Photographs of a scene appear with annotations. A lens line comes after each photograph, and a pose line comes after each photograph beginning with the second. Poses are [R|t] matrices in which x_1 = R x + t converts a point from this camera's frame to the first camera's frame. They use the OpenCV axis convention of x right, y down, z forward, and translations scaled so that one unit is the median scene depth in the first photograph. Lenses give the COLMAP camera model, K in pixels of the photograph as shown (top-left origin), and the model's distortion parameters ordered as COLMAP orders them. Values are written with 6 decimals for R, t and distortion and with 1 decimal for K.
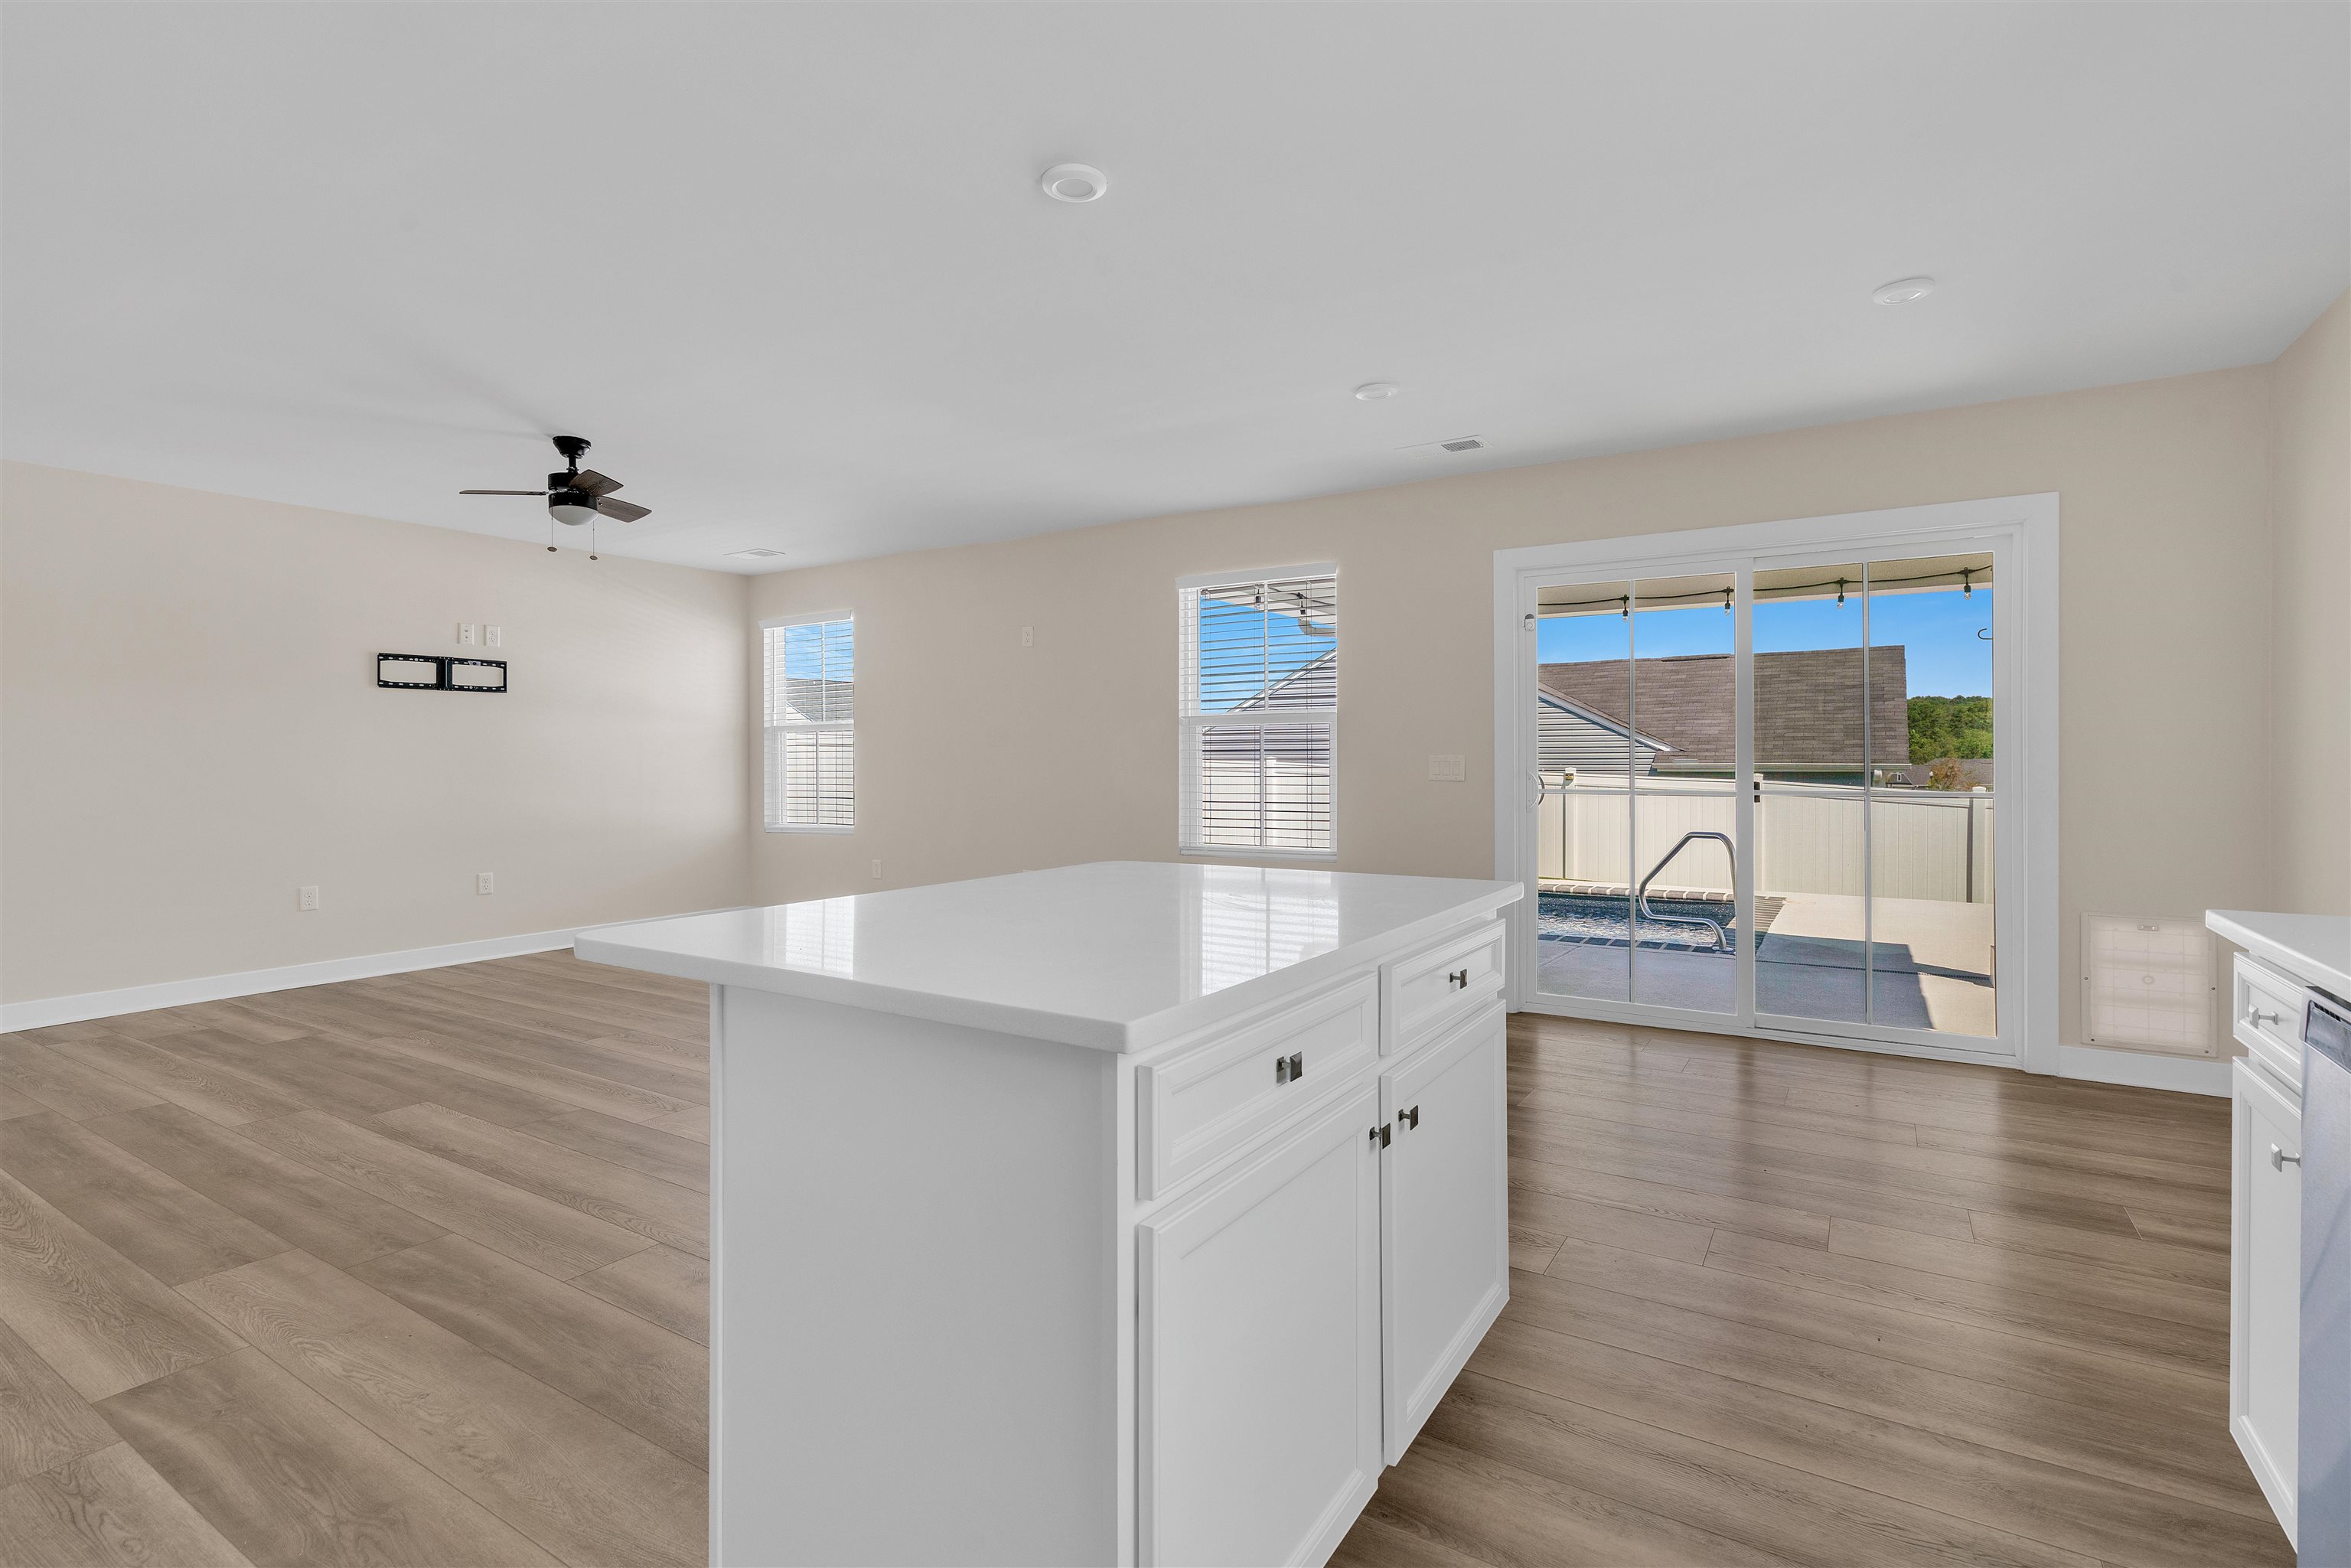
lens RADIAL K [[1090.4, 0, 1190.3], [0, 1090.4, 773.2], [0, 0, 1]] dist [-0.003016, -0.000473]
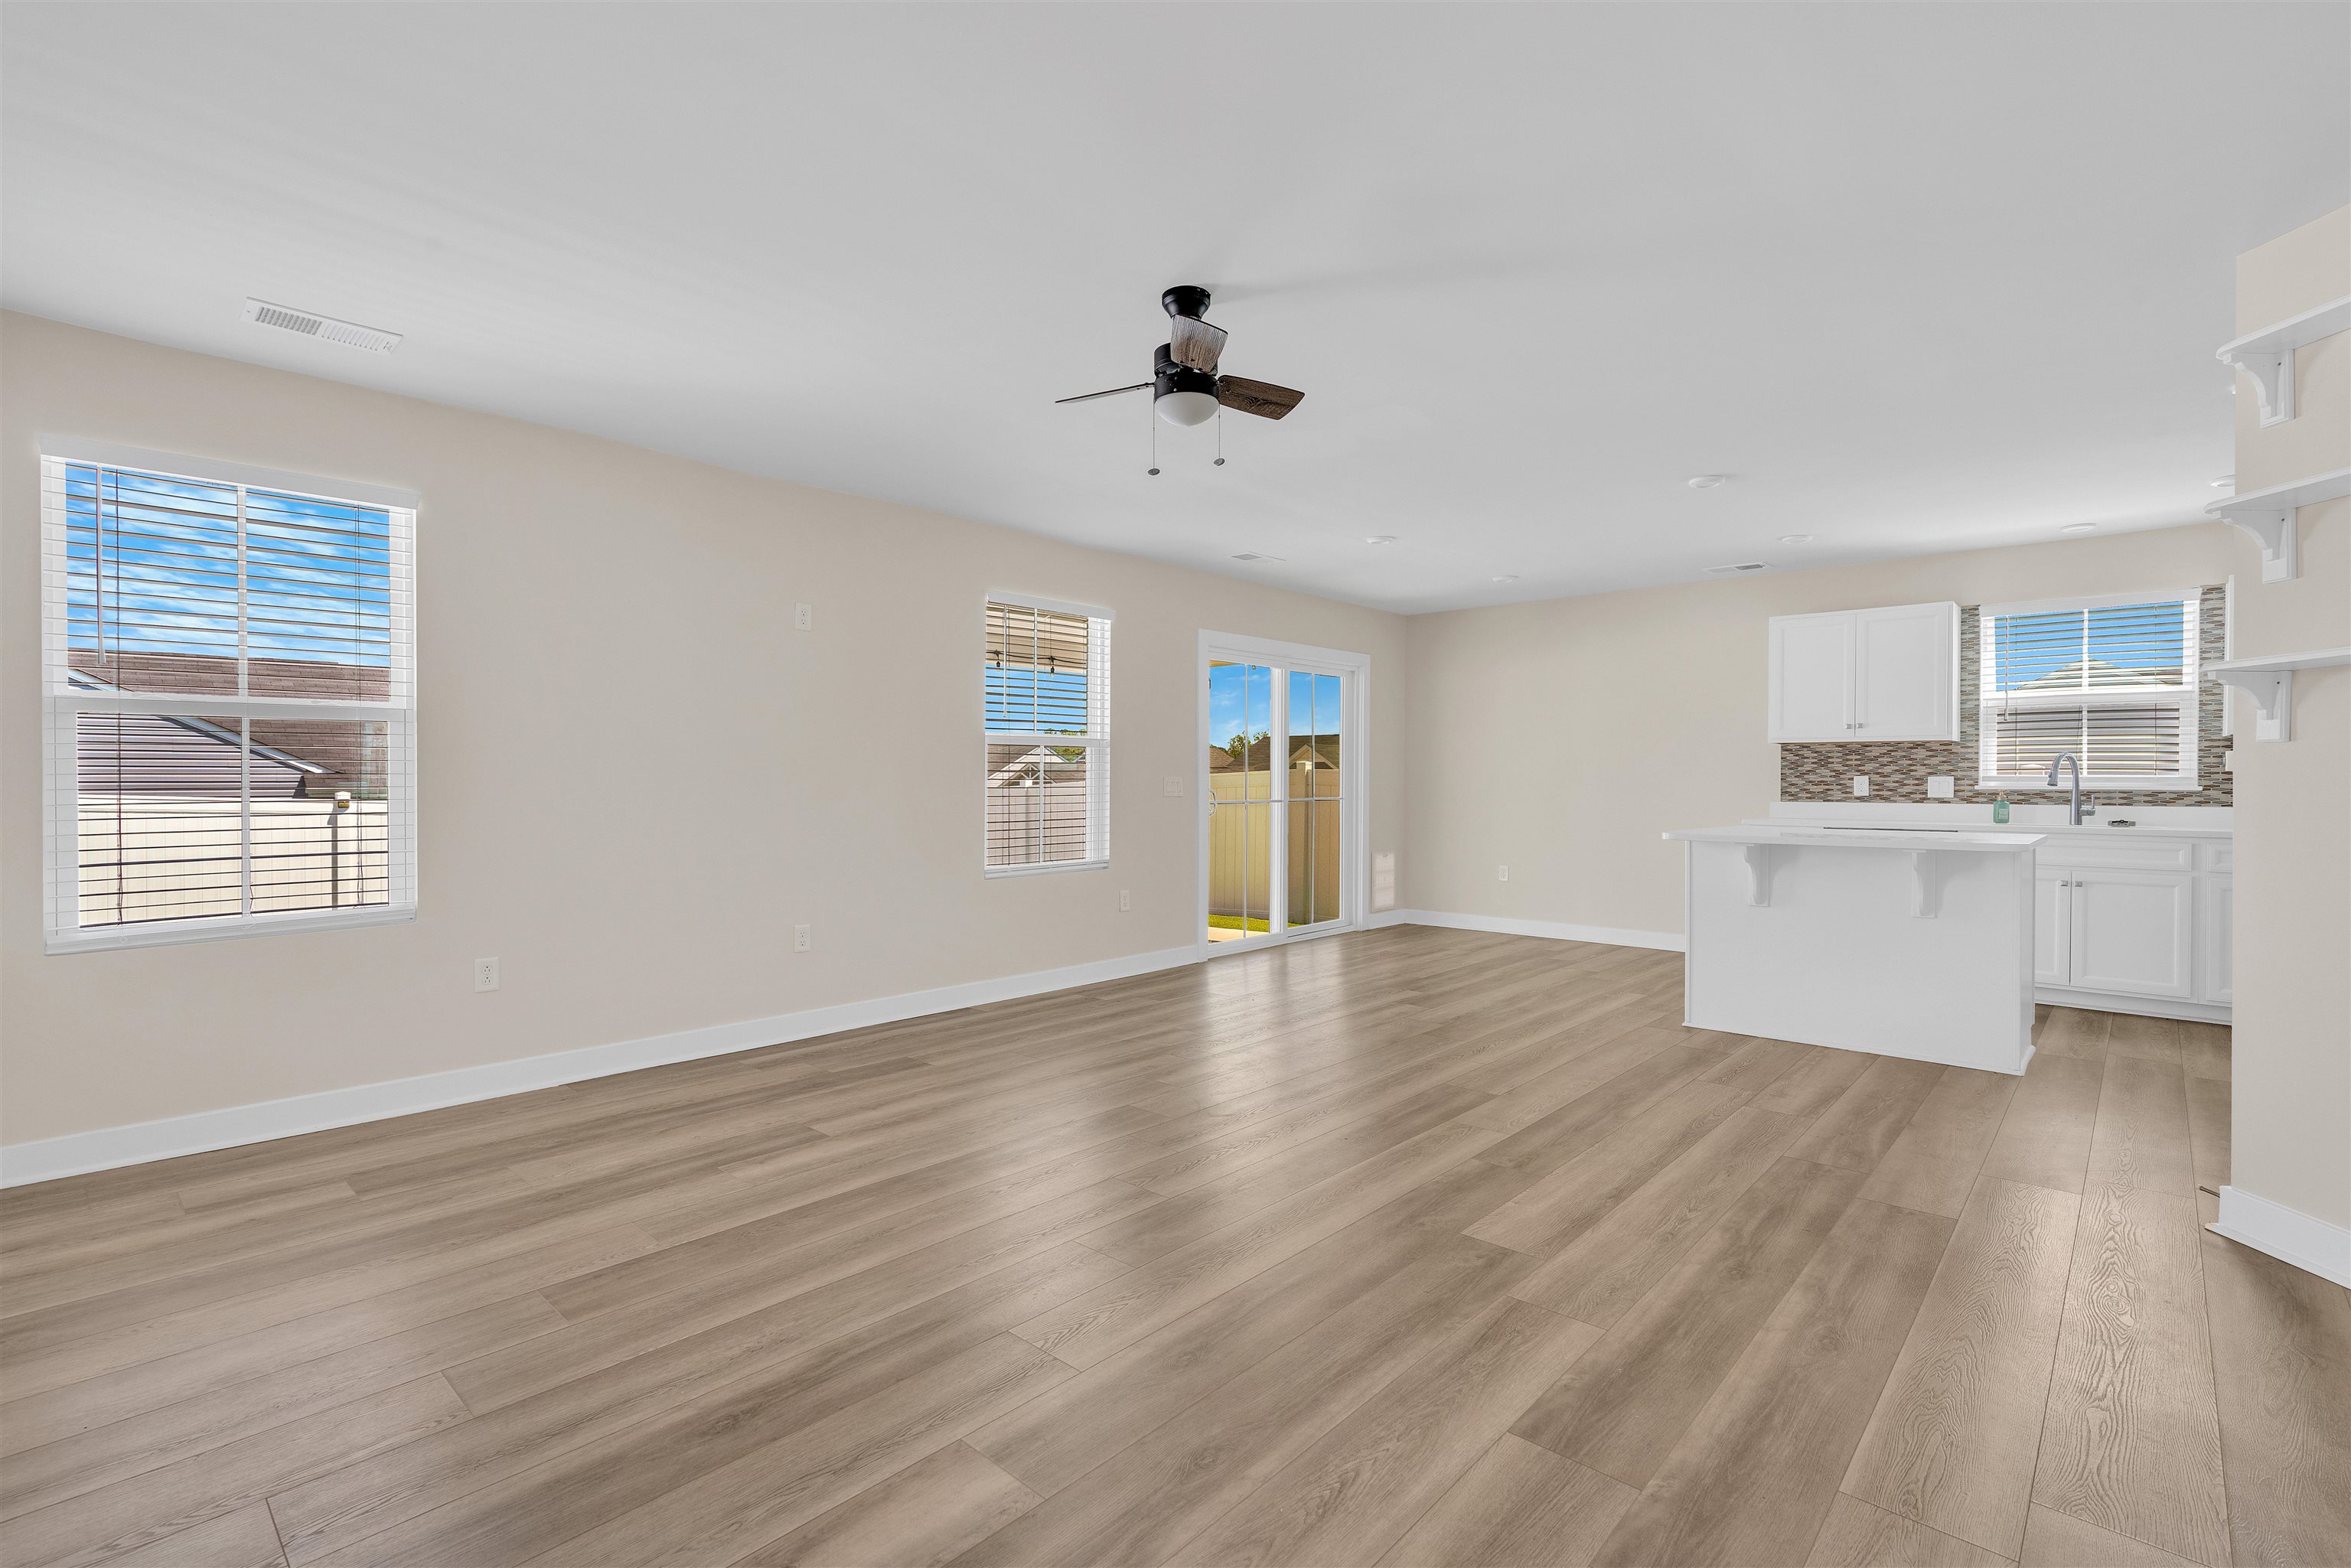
lens RADIAL K [[1090.4, 0, 1183.5], [0, 1090.4, 785.0], [0, 0, 1]] dist [-0.003016, -0.000473]
pose [[0.179437, -0.001879, 0.983768, -4.700737], [0.014211, 0.999899, -0.000682, -0.022360], [-0.983667, 0.014103, 0.179445, 3.356015]]
